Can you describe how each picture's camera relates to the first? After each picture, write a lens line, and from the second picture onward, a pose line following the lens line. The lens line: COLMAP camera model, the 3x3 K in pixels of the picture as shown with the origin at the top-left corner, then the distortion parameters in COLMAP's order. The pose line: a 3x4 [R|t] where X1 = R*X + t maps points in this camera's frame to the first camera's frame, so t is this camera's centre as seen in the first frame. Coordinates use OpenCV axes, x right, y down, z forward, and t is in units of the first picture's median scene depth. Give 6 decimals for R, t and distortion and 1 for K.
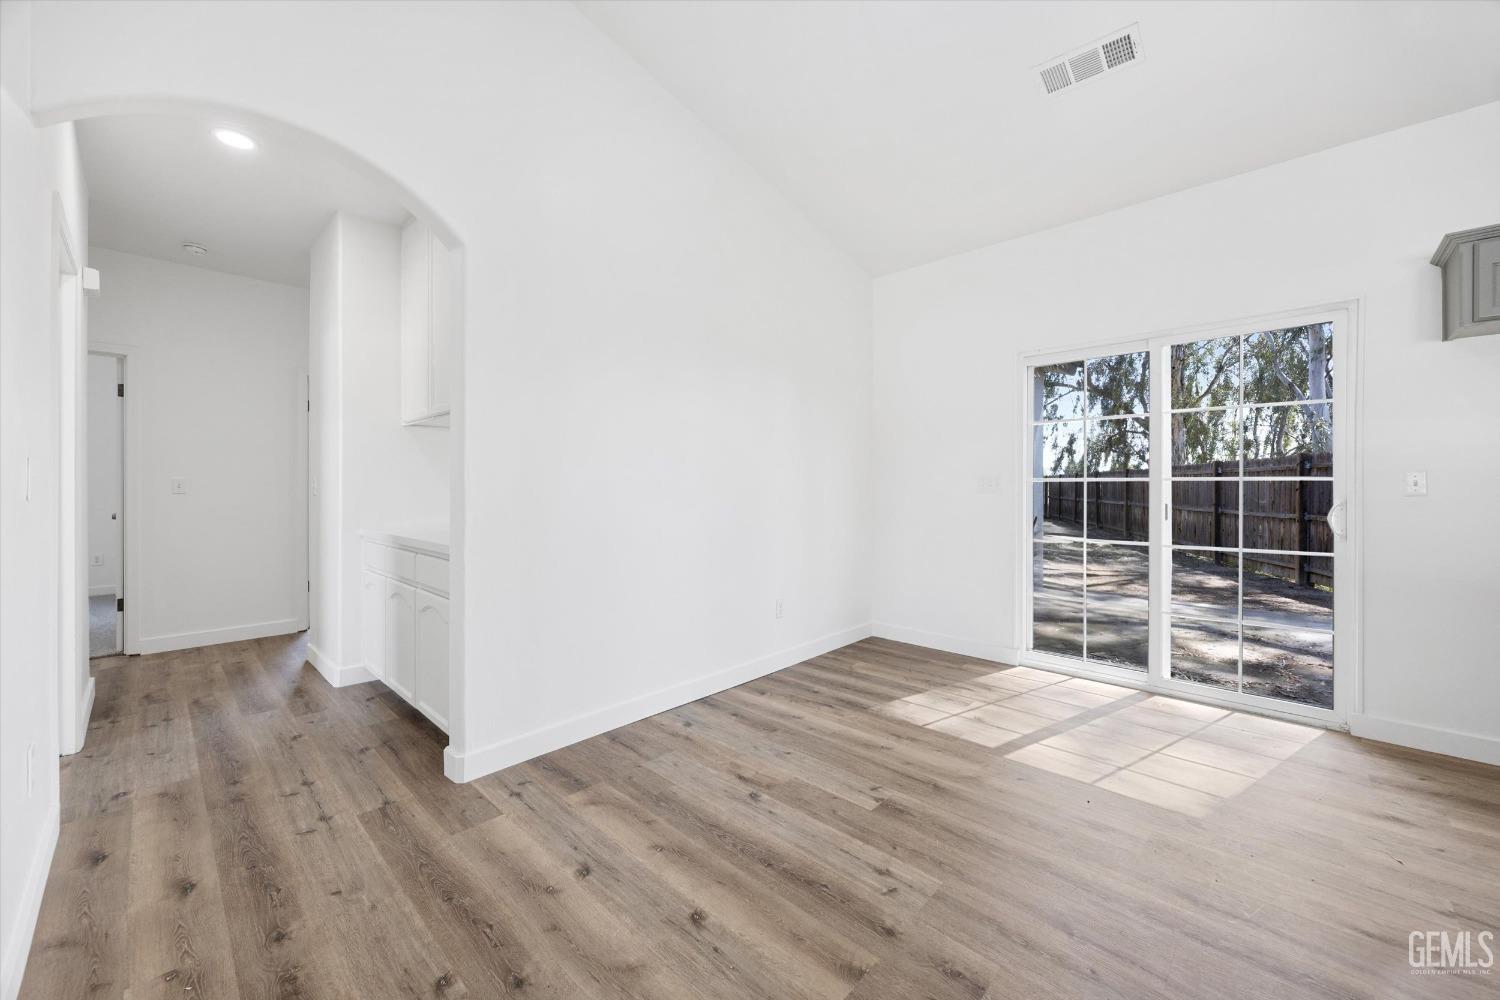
lens RADIAL K [[569.2, 0, 754.2], [0, 569.2, 485.8], [0, 0, 1]] dist [0.000694, 0.000003]
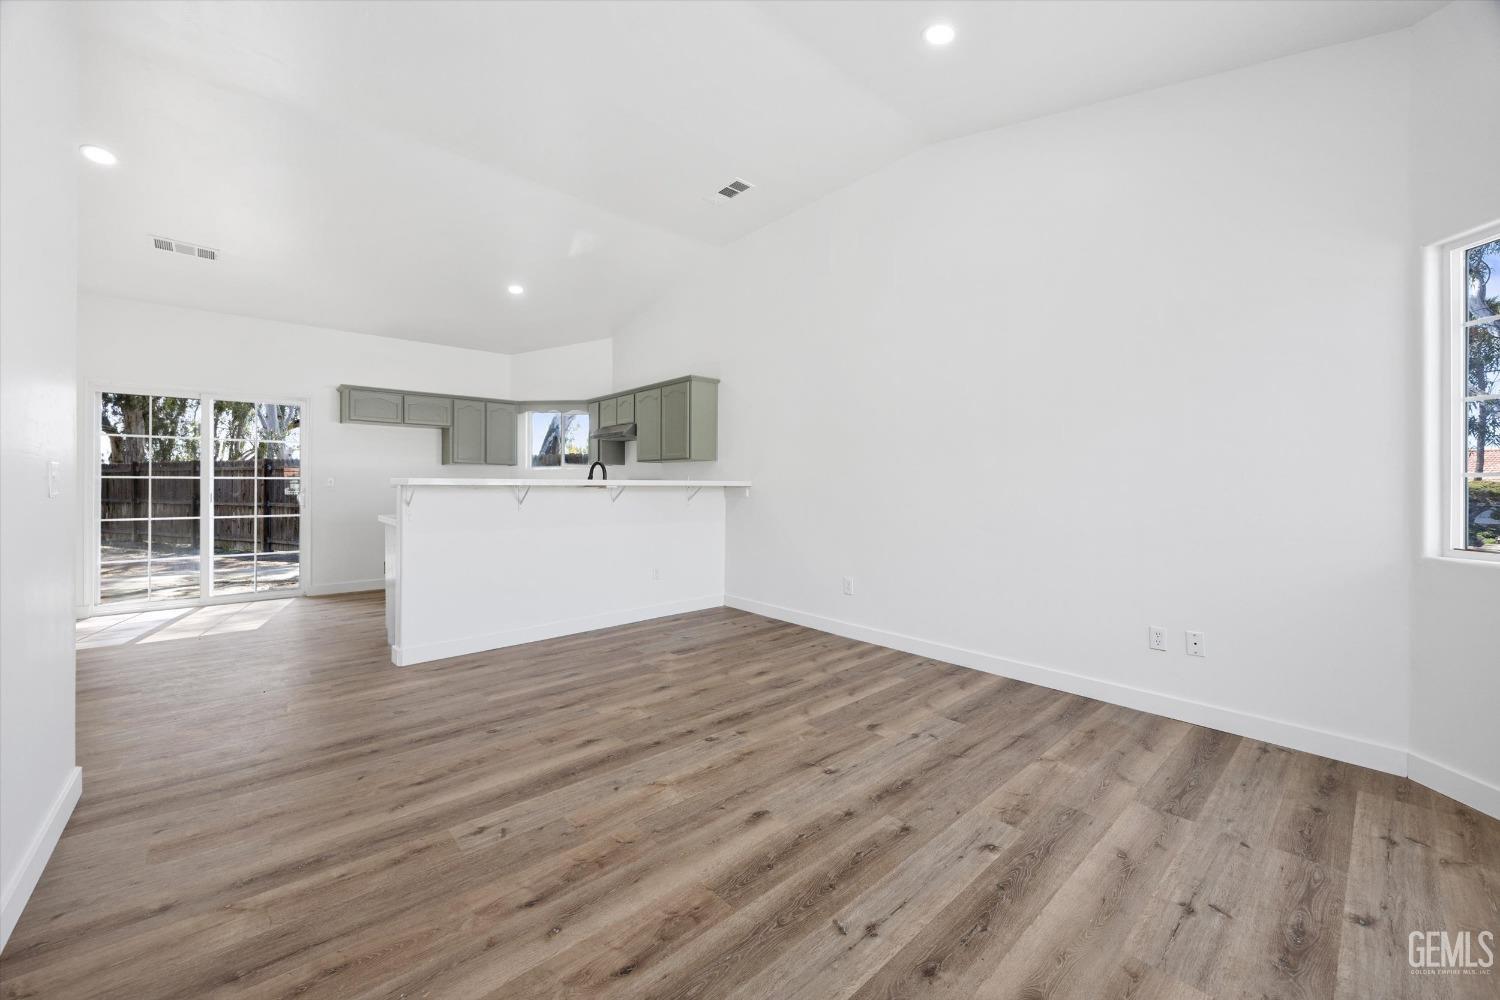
lens RADIAL K [[569.2, 0, 739.8], [0, 569.2, 484.1], [0, 0, 1]] dist [0.000694, 0.000003]
pose [[0.088048, 0.001996, 0.996114, -0.330493], [-0.005477, 0.999984, -0.001520, -0.000390], [-0.996101, -0.005322, 0.088057, -0.285295]]
